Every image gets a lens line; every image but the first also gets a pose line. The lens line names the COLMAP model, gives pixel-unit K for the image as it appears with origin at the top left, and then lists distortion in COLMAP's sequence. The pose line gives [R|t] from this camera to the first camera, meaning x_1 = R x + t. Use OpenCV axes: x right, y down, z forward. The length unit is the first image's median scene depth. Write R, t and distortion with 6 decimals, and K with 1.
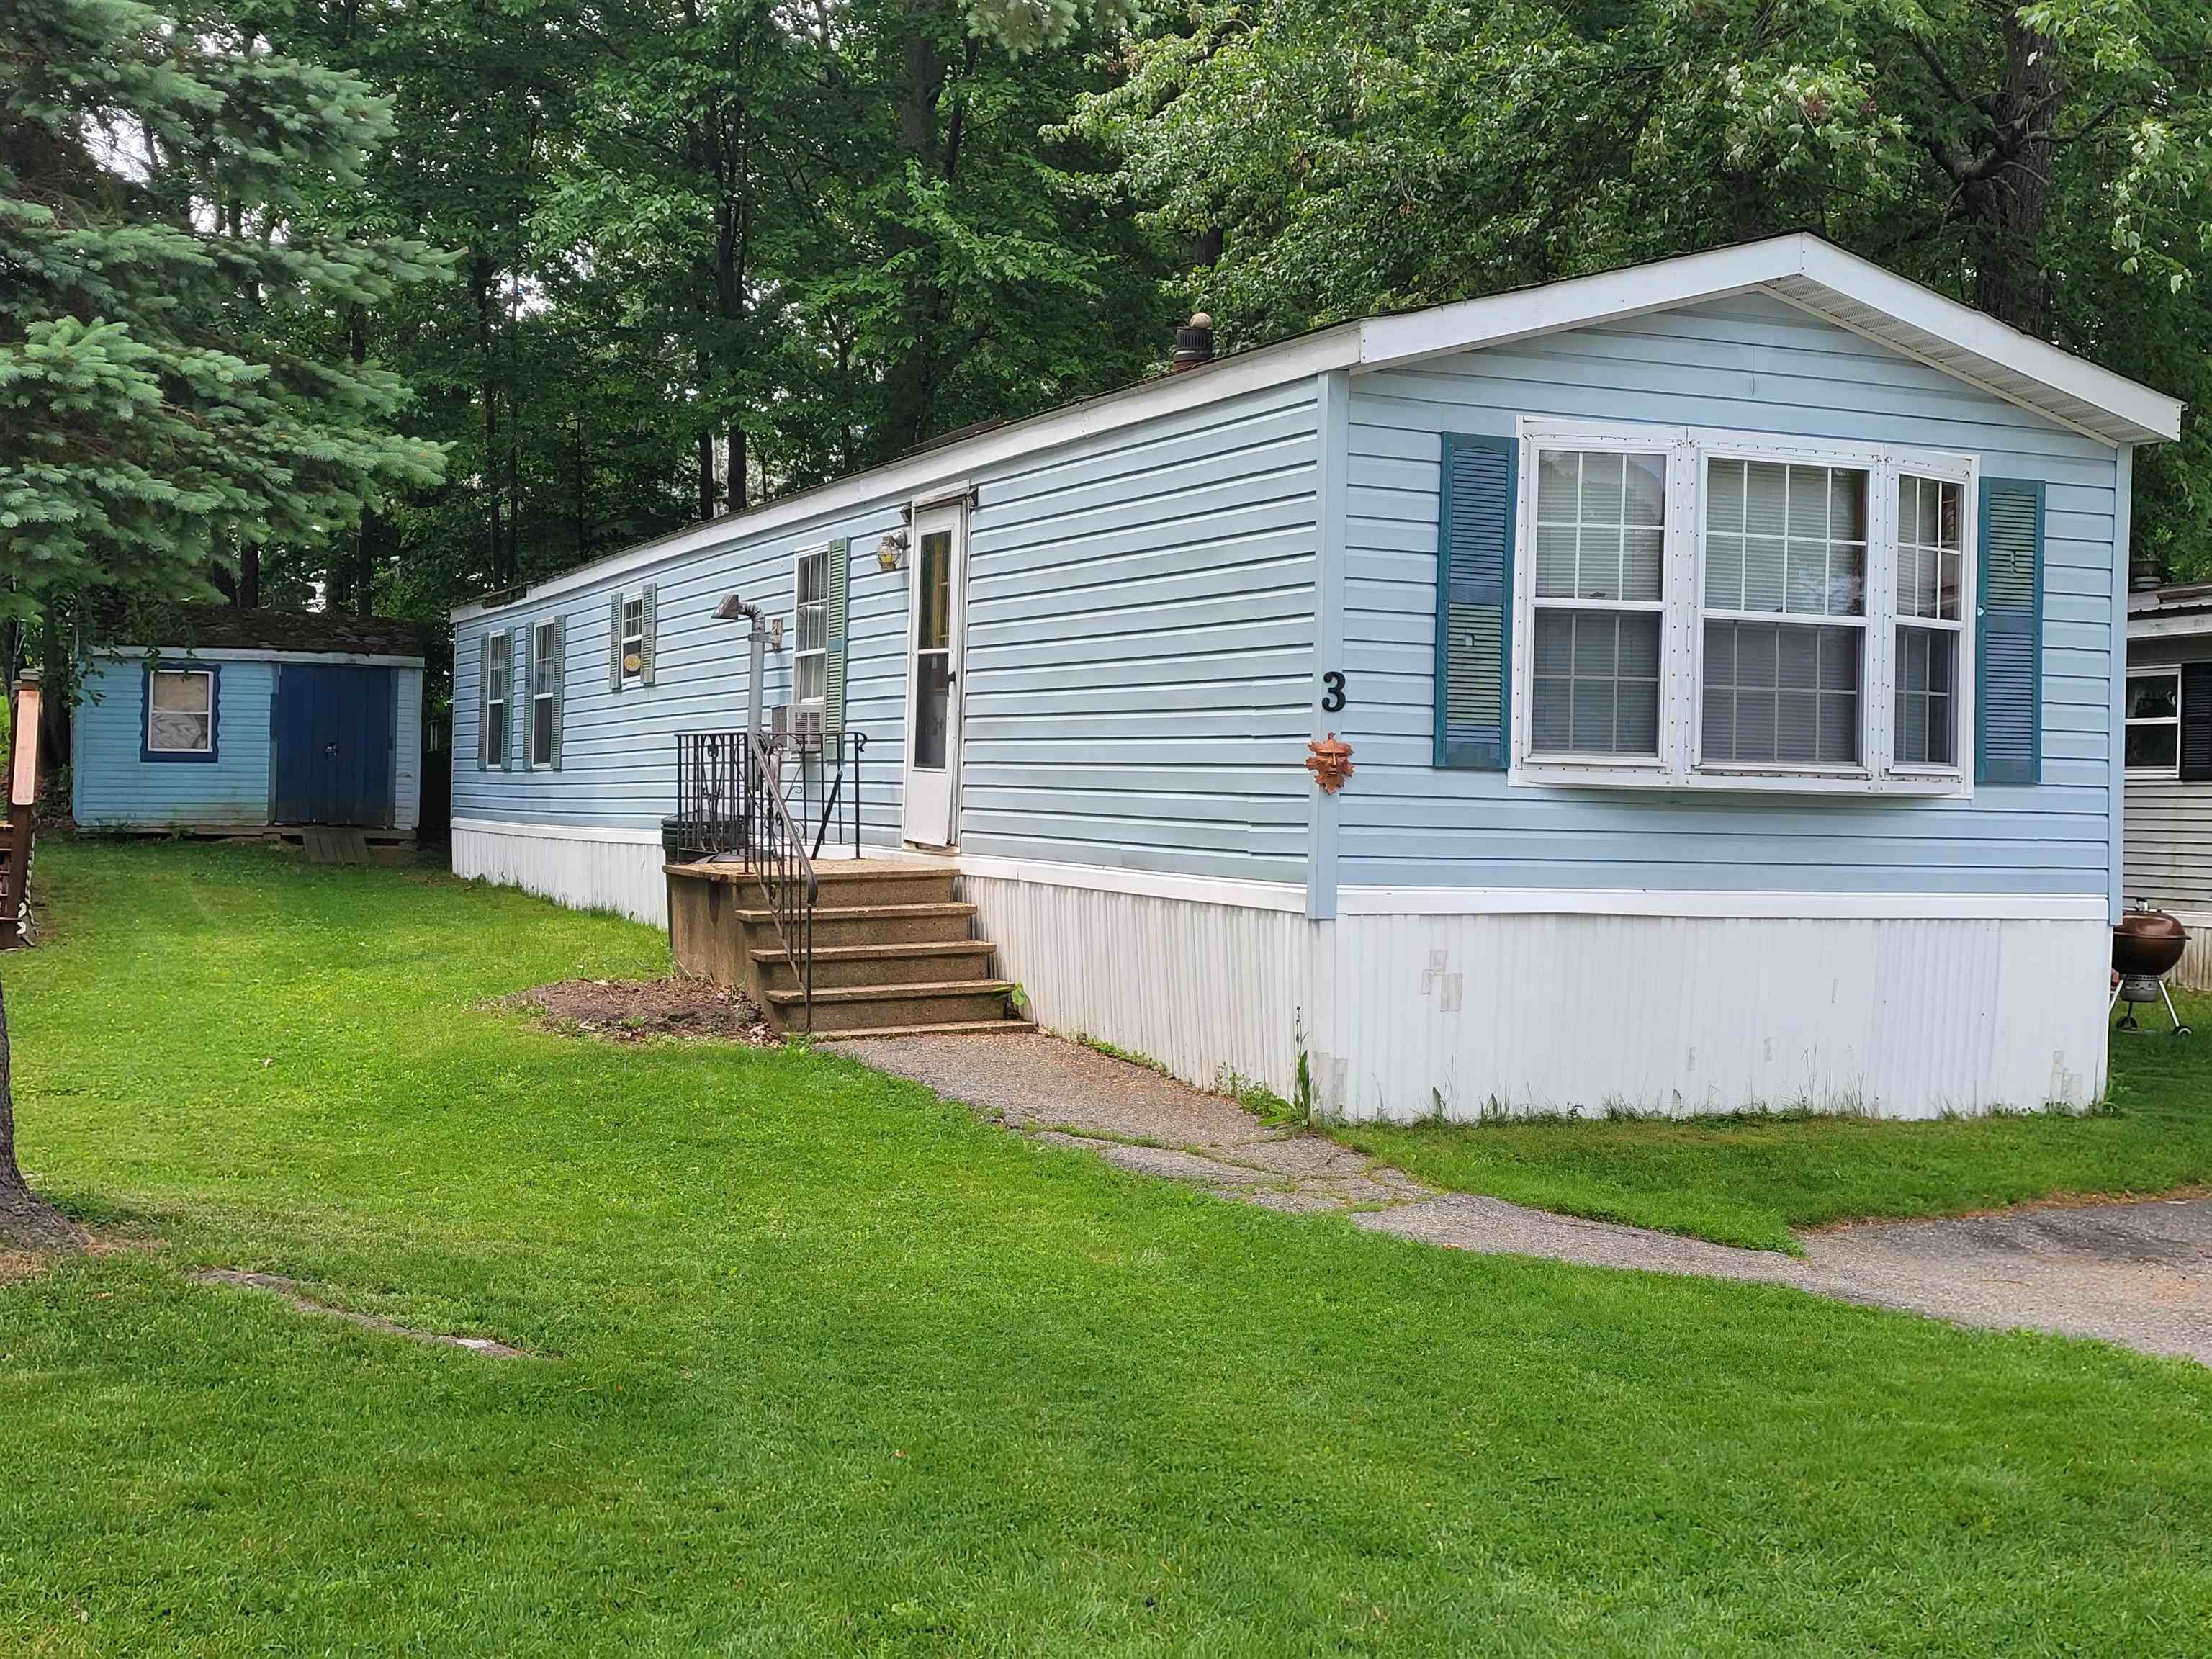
lens RADIAL K [[2787.9, 0, 1105.9], [0, 2787.9, 797.8], [0, 0, 1]] dist [0.022506, -0.006818]
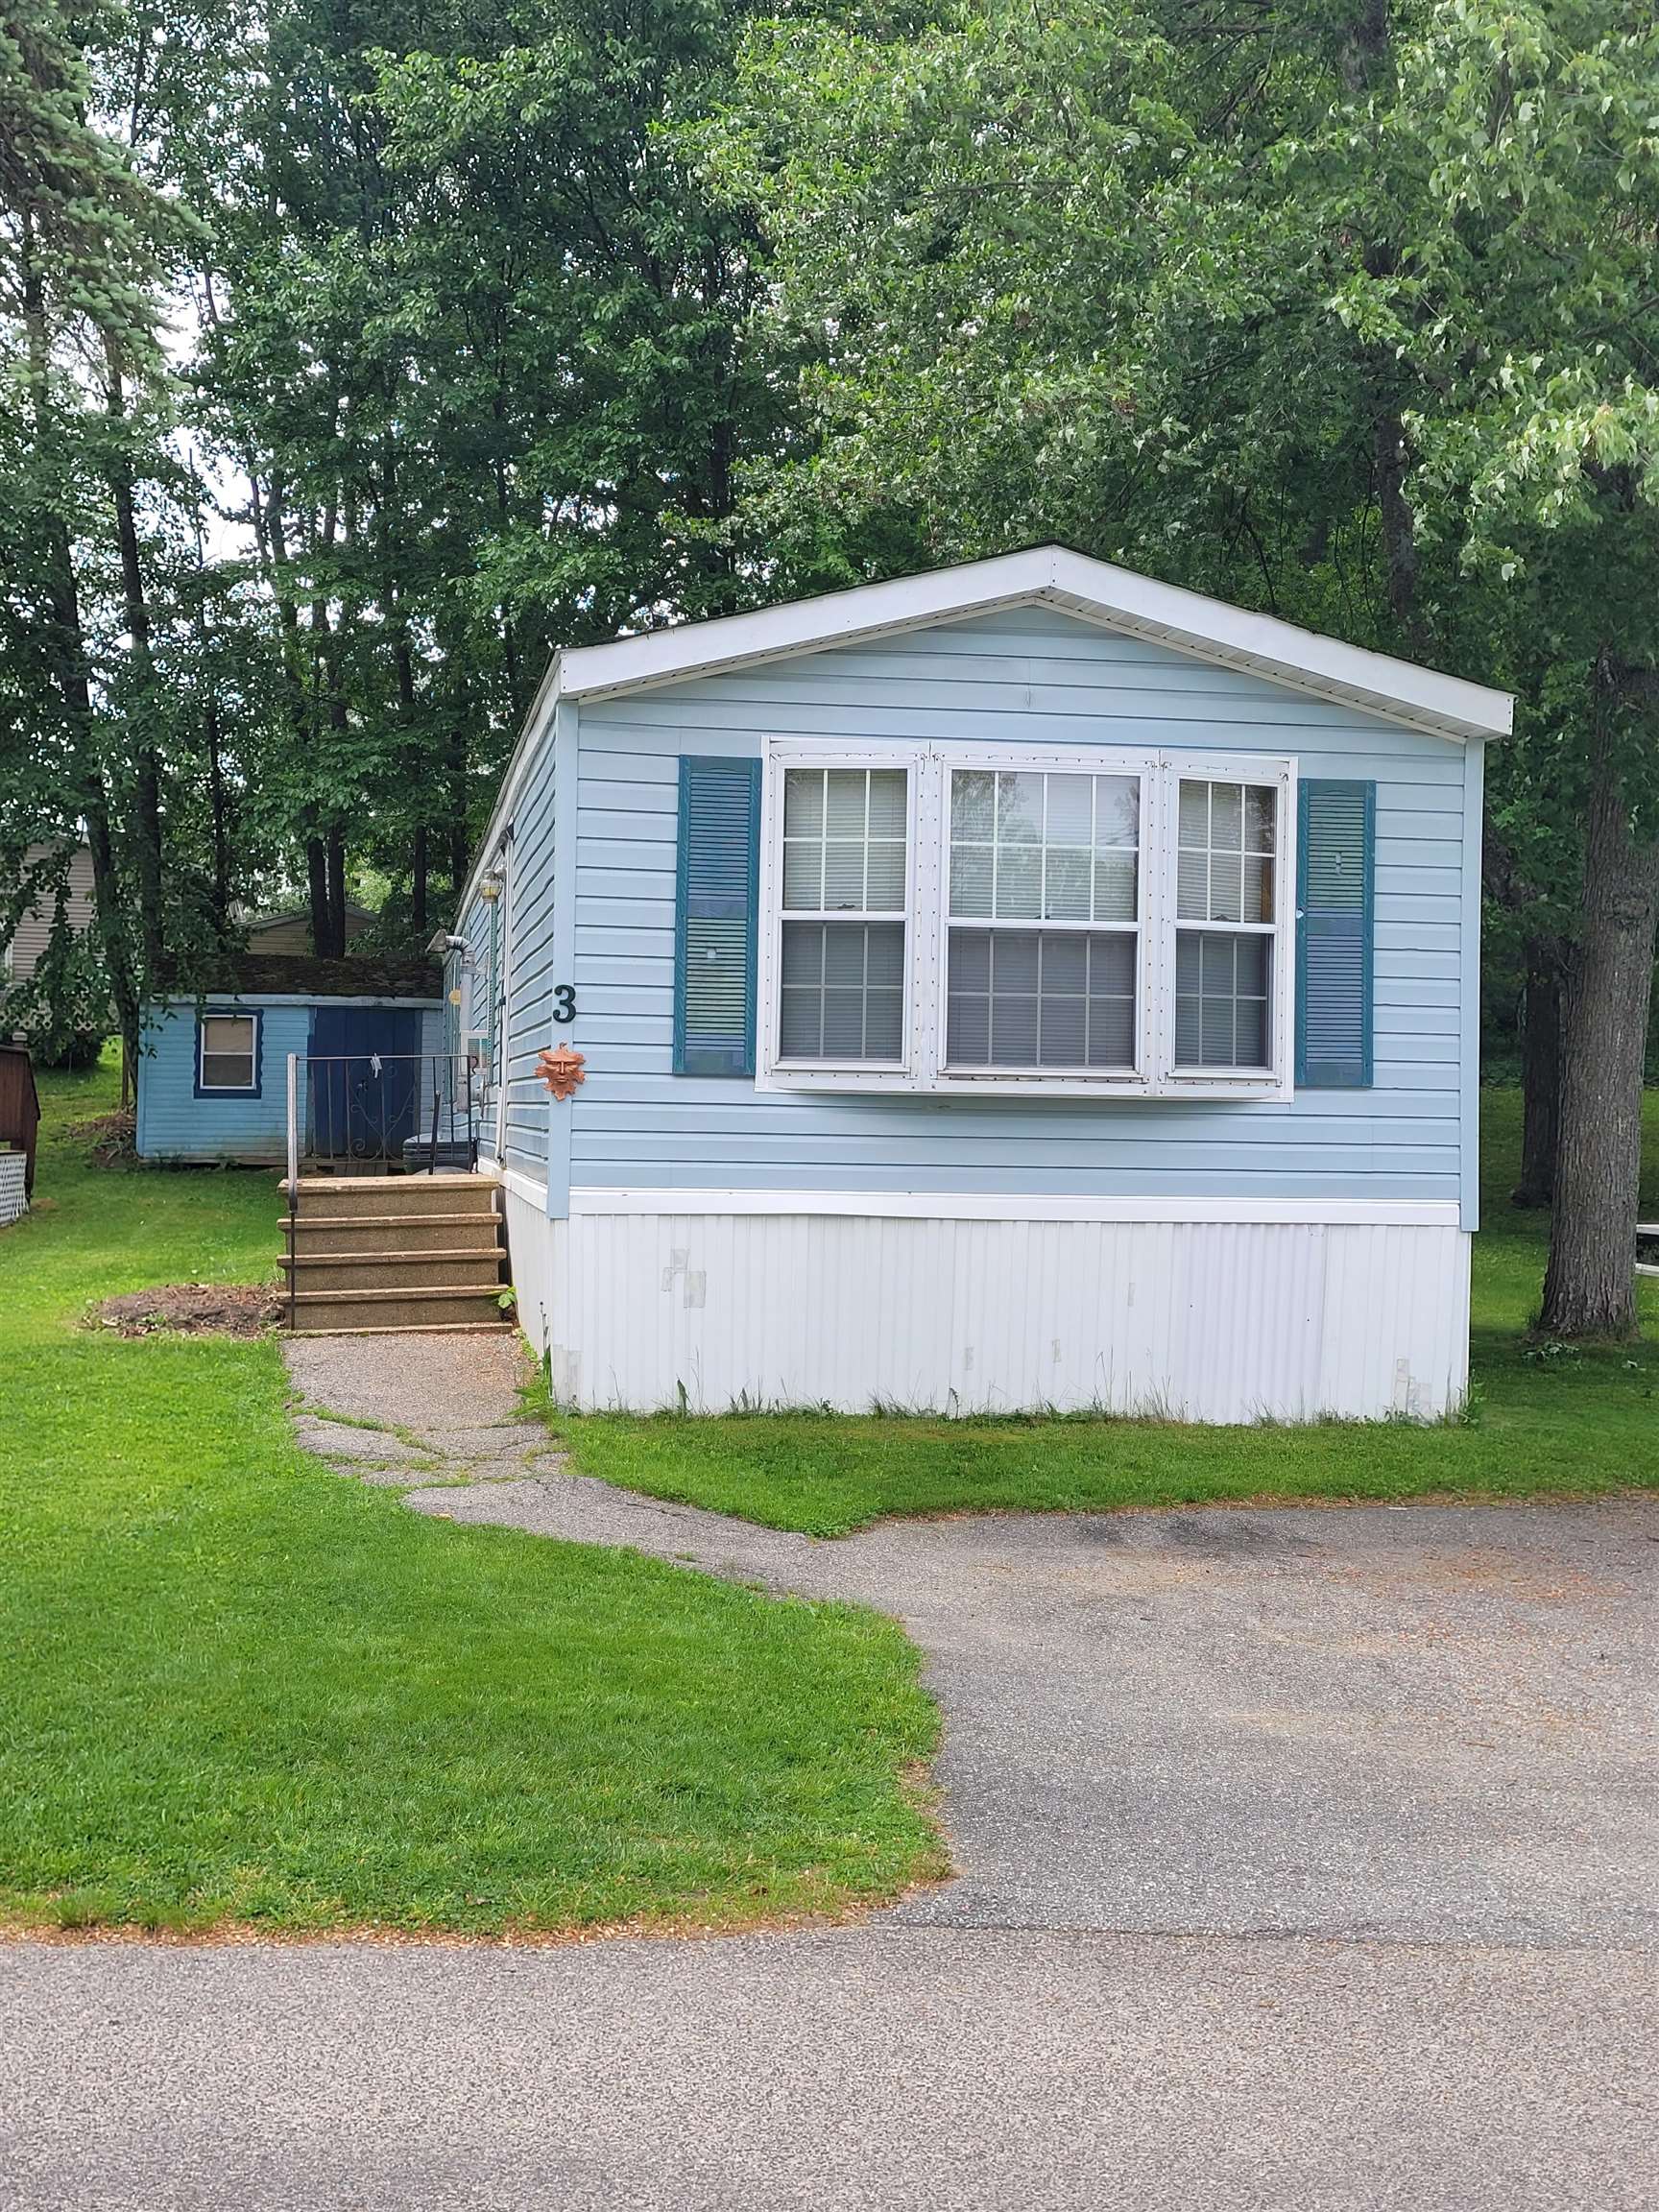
lens RADIAL K [[2787.9, 0, 829.5], [0, 2787.9, 1106.0], [0, 0, 1]] dist [0.022506, -0.006818]
pose [[0.969062, -0.008618, -0.246669, 0.417931], [0.005537, 0.999898, -0.013179, 0.014508], [0.246757, 0.011406, 0.969010, -0.001337]]
